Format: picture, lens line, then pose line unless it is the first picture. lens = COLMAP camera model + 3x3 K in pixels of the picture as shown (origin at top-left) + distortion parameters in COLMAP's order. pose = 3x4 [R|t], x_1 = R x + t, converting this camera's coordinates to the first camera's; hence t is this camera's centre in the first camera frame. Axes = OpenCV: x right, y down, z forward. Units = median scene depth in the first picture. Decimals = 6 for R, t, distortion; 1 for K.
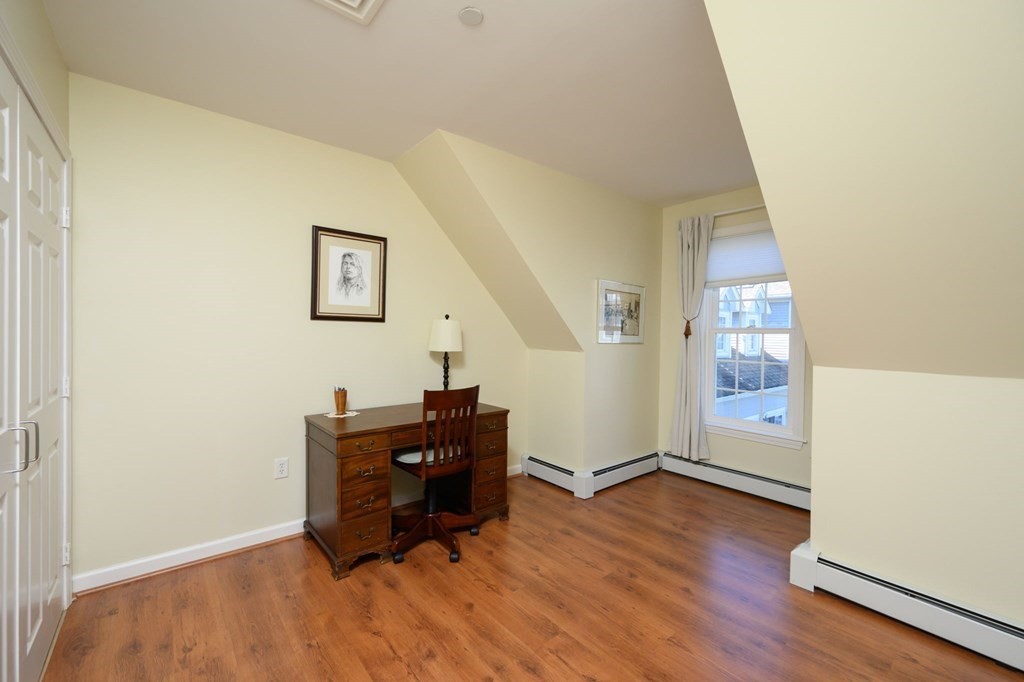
lens RADIAL K [[404.1, 0, 511.3], [0, 404.1, 340.8], [0, 0, 1]] dist [-0.000680, -0.000022]
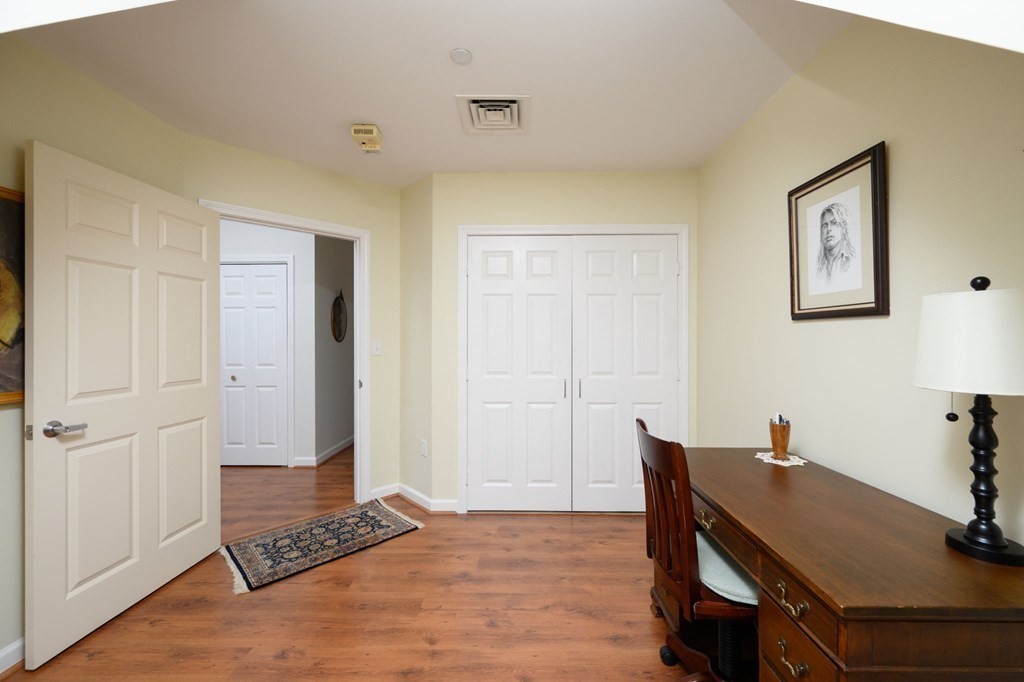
lens RADIAL K [[404.1, 0, 511.7], [0, 404.1, 334.6], [0, 0, 1]] dist [-0.000680, -0.000022]
pose [[-0.654302, -0.016049, -0.756063, 0.368892], [-0.014685, 0.999856, -0.008515, -0.012617], [0.756090, 0.005531, -0.654444, 1.042838]]
